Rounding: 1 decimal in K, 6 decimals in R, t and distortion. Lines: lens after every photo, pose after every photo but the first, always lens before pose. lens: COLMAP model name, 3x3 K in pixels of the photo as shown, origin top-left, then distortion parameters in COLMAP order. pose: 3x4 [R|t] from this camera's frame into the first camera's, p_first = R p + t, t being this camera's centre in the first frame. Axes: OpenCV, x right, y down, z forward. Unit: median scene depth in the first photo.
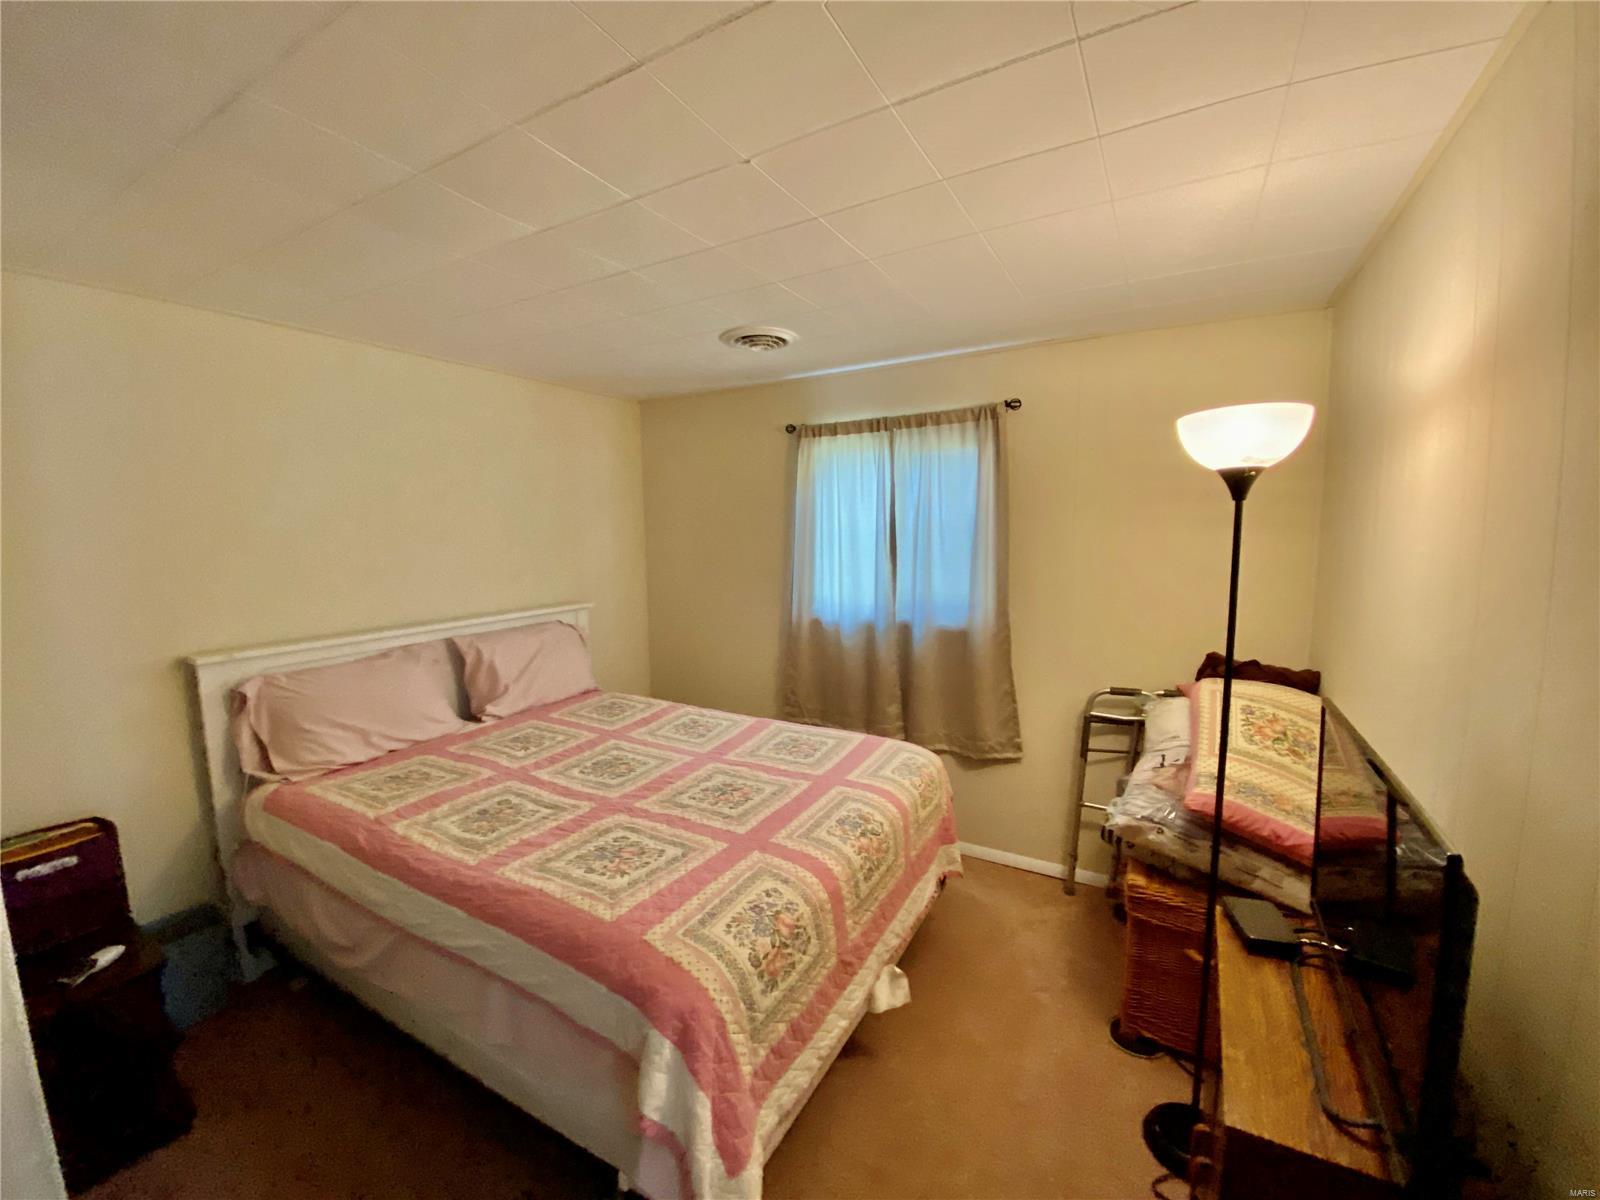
lens RADIAL K [[652.4, 0, 796.5], [0, 652.4, 600.1], [0, 0, 1]] dist [0.032053, -0.030430]
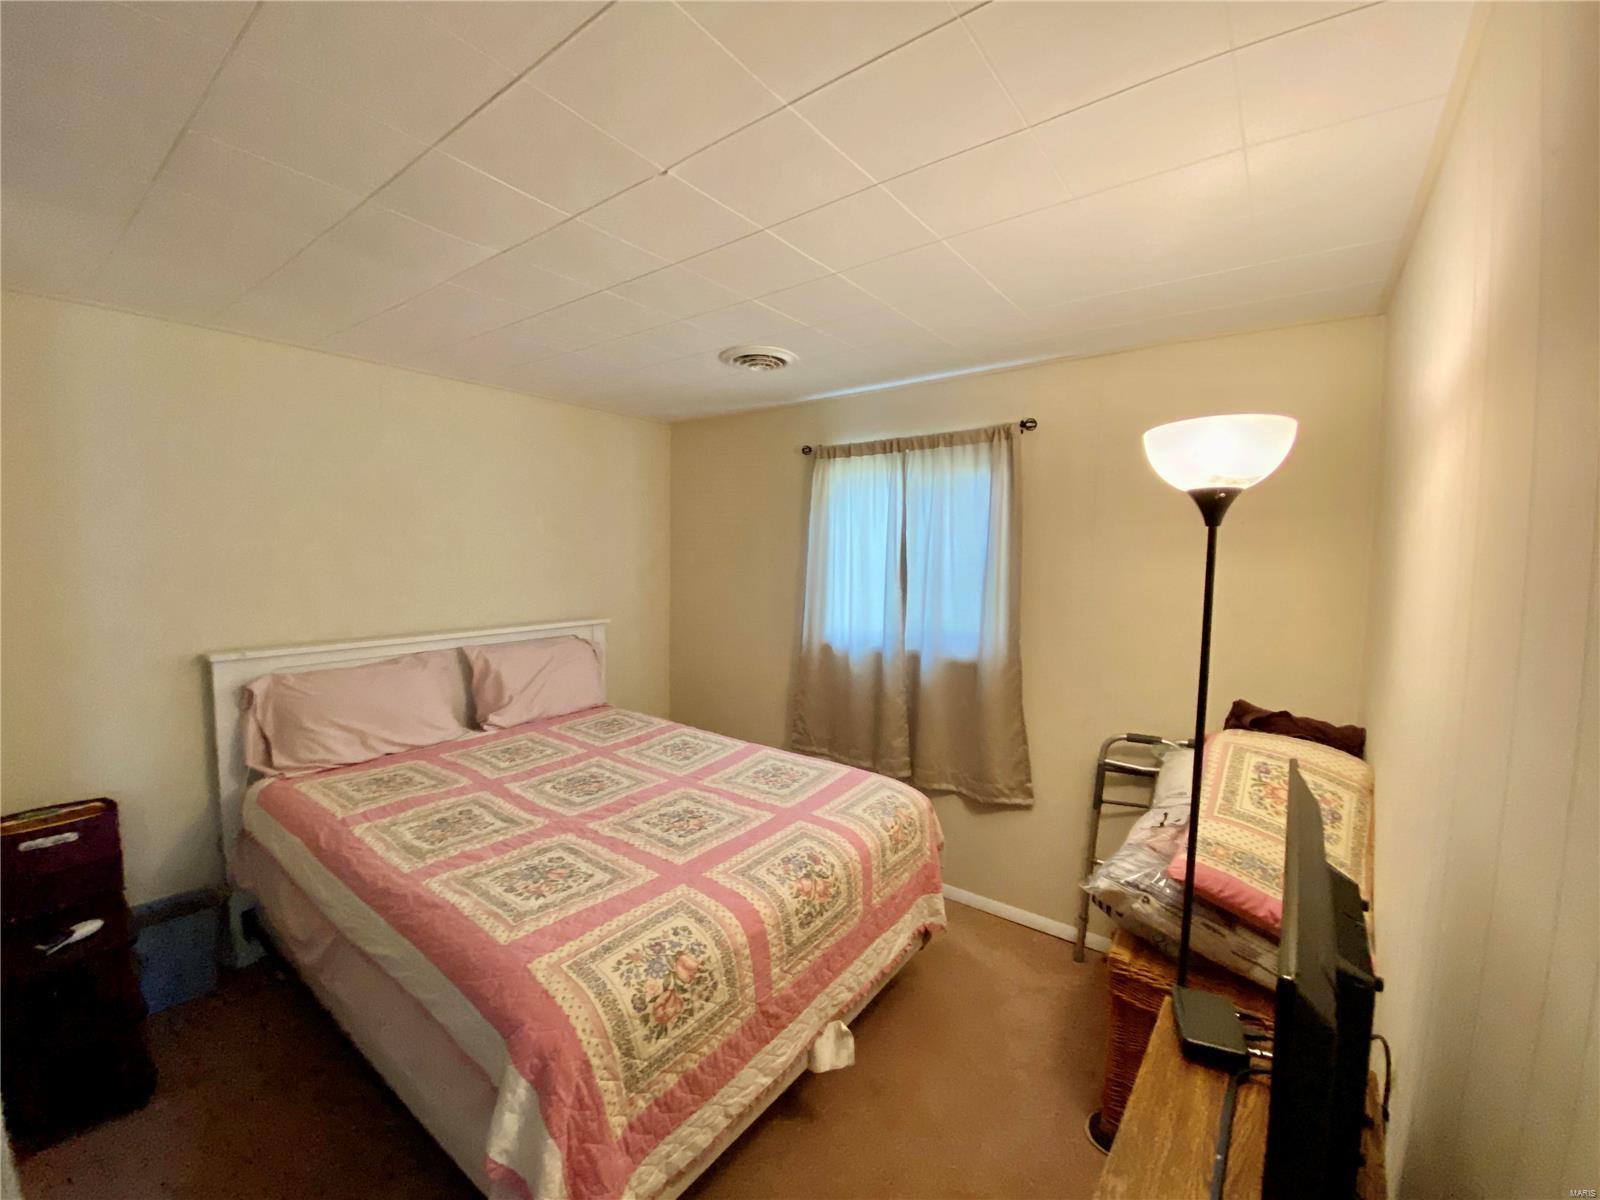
lens RADIAL K [[652.4, 0, 796.5], [0, 652.4, 600.1], [0, 0, 1]] dist [0.032053, -0.030430]
pose [[0.991547, 0.033497, -0.125350, 0.165565], [-0.038330, 0.998604, -0.036341, -0.000035], [0.123957, 0.040838, 0.991447, 0.047389]]
